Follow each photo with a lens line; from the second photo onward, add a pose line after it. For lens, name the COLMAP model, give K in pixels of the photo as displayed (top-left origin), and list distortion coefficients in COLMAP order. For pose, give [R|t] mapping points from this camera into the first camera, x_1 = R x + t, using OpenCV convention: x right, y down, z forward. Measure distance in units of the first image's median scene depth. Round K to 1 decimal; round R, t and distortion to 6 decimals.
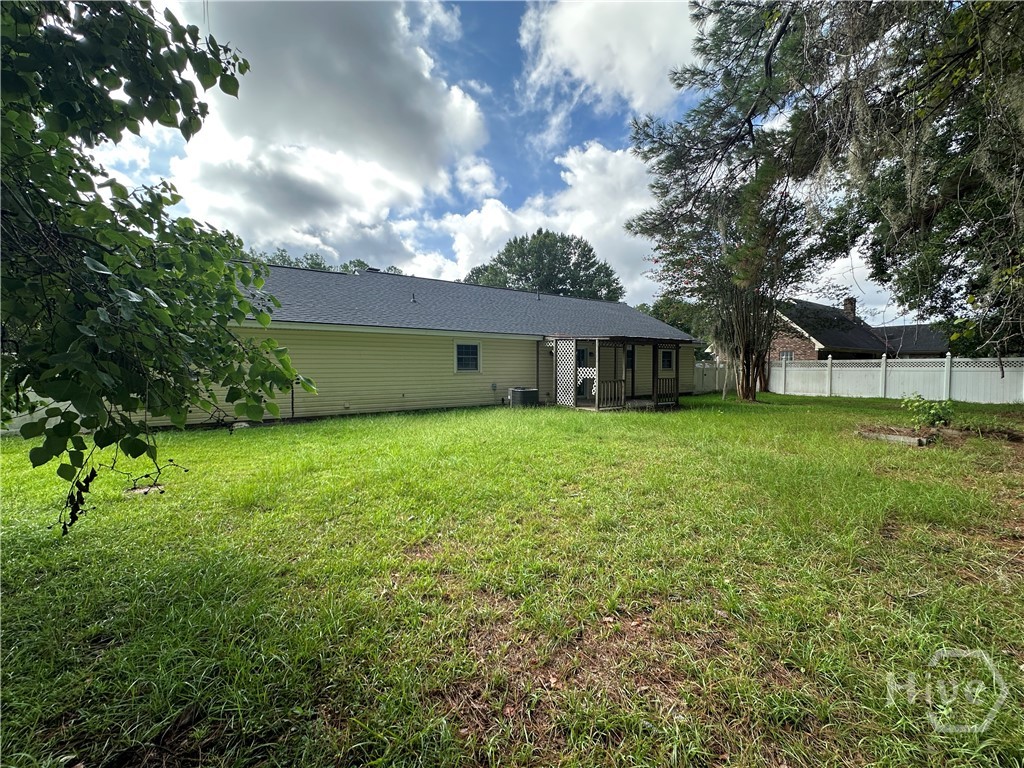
lens RADIAL K [[407.7, 0, 512.0], [0, 407.7, 384.0], [0, 0, 1]] dist [-0.001086, 0.000133]
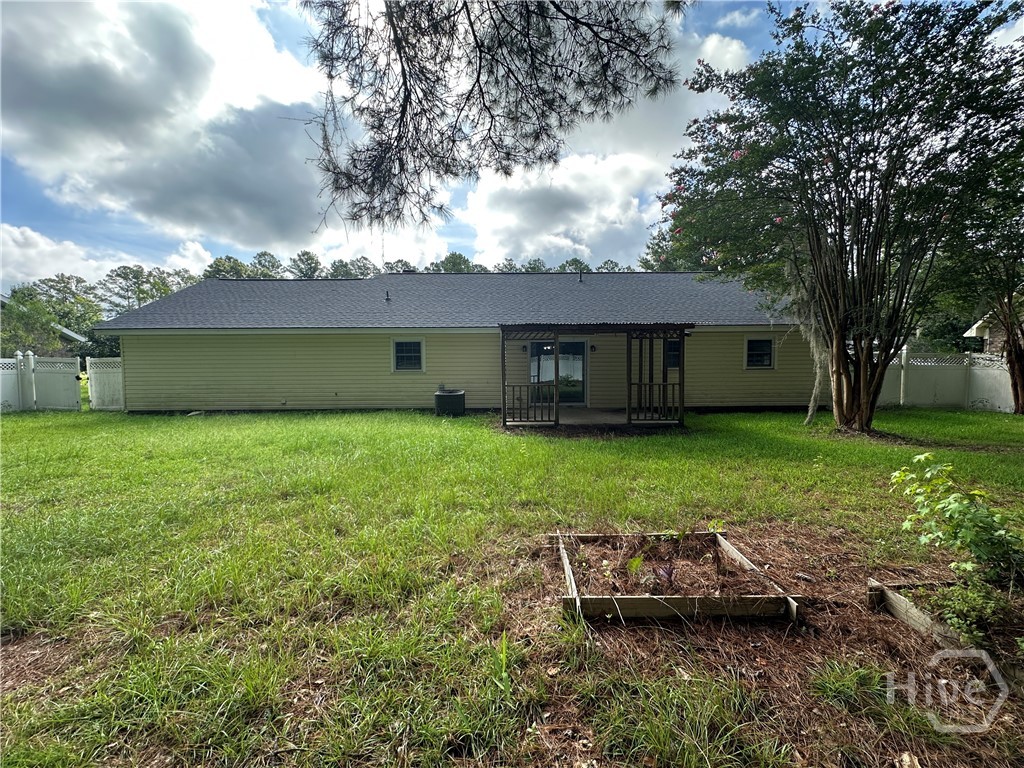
lens RADIAL K [[431.2, 0, 512.0], [0, 431.2, 384.0], [0, 0, 1]] dist [-0.001522, -0.000077]
pose [[0.823116, 0.024030, -0.567364, 0.623392], [-0.022182, 0.999702, 0.010160, -0.016355], [0.567440, 0.004222, 0.823404, 0.330285]]
